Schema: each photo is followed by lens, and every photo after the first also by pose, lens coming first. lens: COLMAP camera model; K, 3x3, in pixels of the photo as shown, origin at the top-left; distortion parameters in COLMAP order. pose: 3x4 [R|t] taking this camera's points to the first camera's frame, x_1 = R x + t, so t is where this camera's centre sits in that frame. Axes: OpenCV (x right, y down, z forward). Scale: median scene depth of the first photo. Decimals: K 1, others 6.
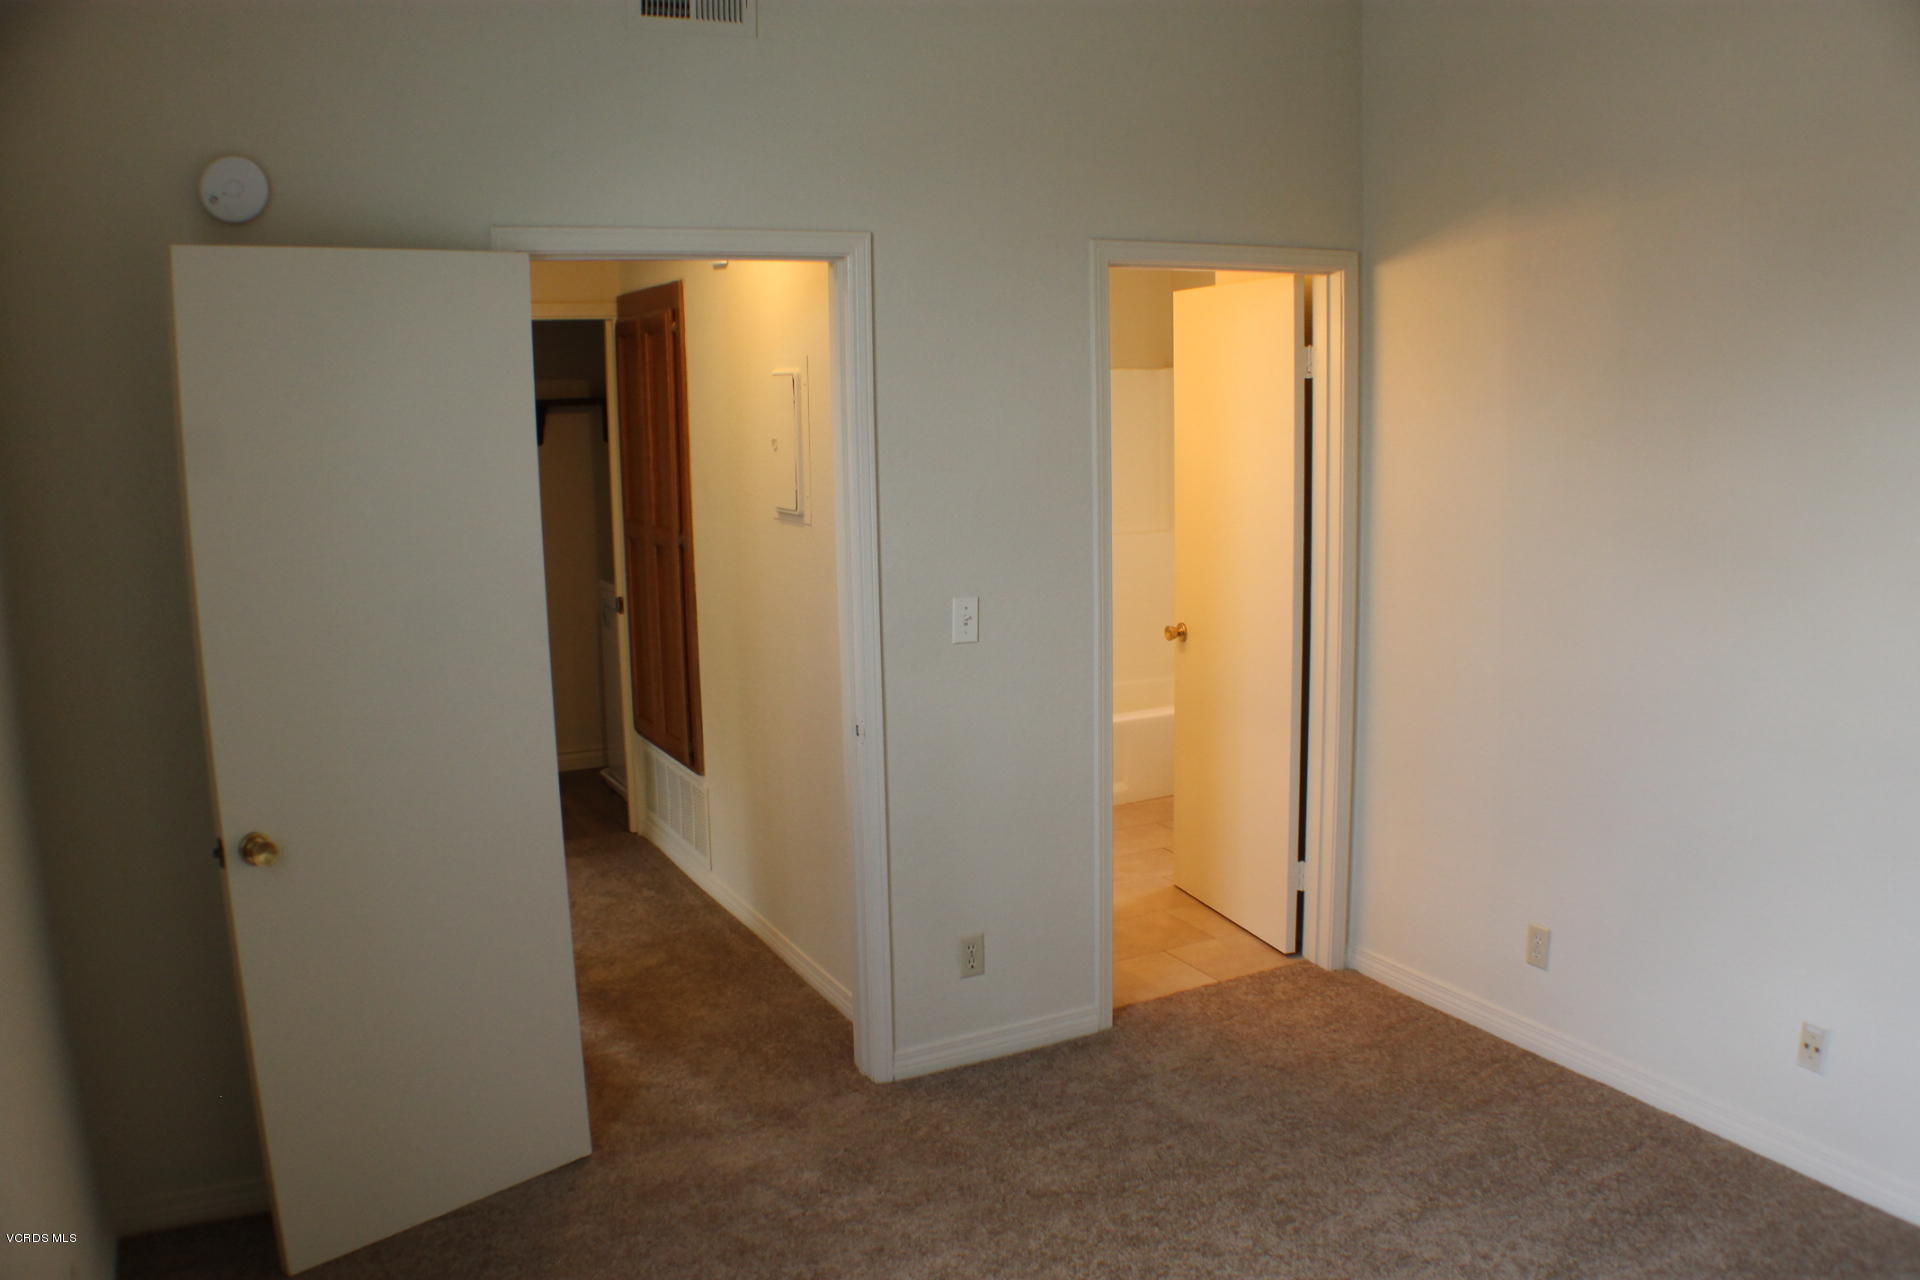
lens RADIAL K [[1549.4, 0, 938.2], [0, 1549.4, 649.1], [0, 0, 1]] dist [-0.209338, 0.084484]
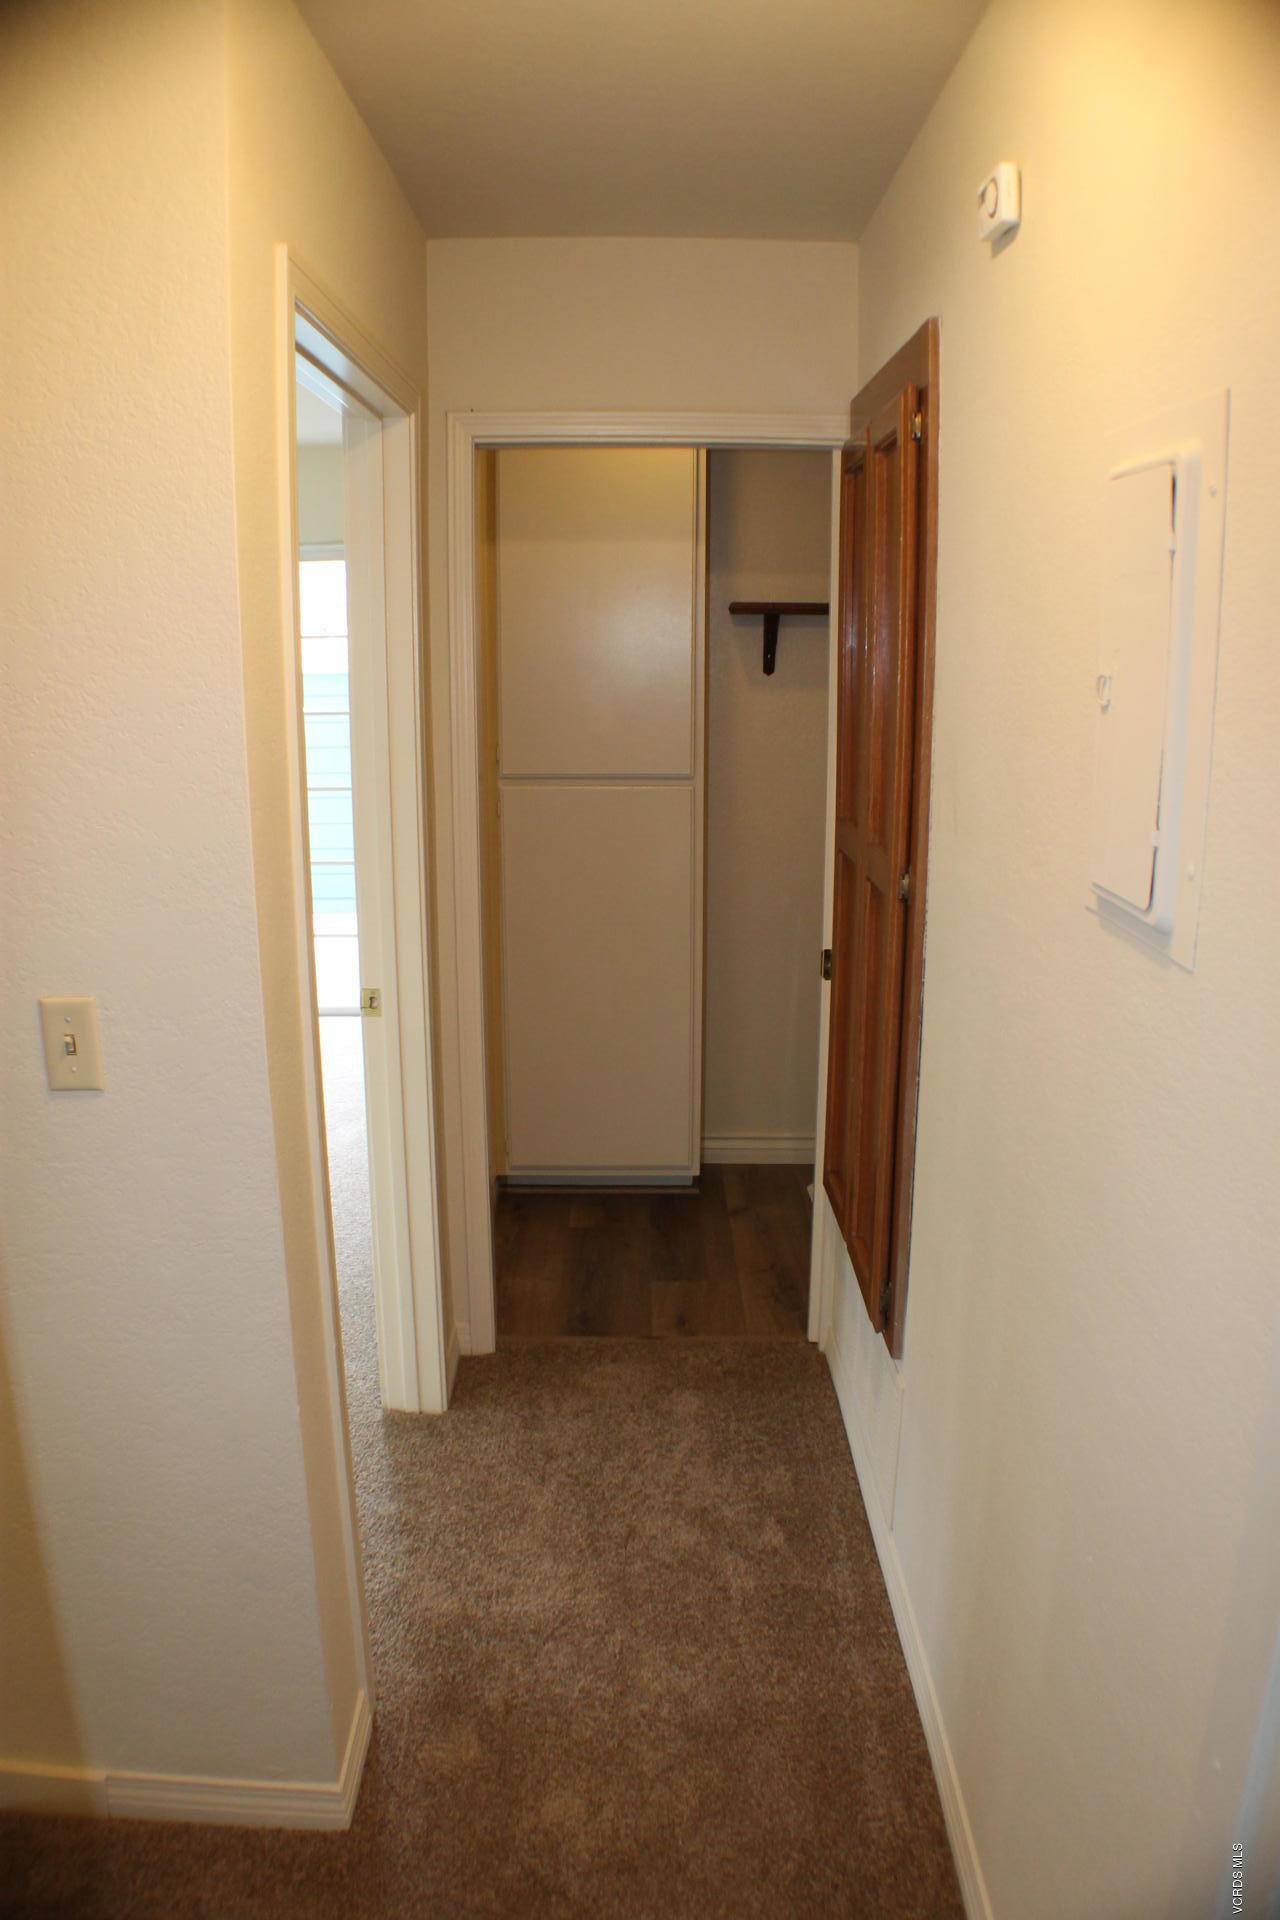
lens RADIAL K [[1428.0, 0, 640.0], [0, 1428.0, 960.0], [0, 0, 1]] dist [-0.204979, 0.071209]
pose [[0.895156, 0.120396, -0.429187, -0.048299], [-0.094720, 0.992221, 0.080781, -0.072024], [0.435574, -0.031659, 0.899596, 0.546212]]
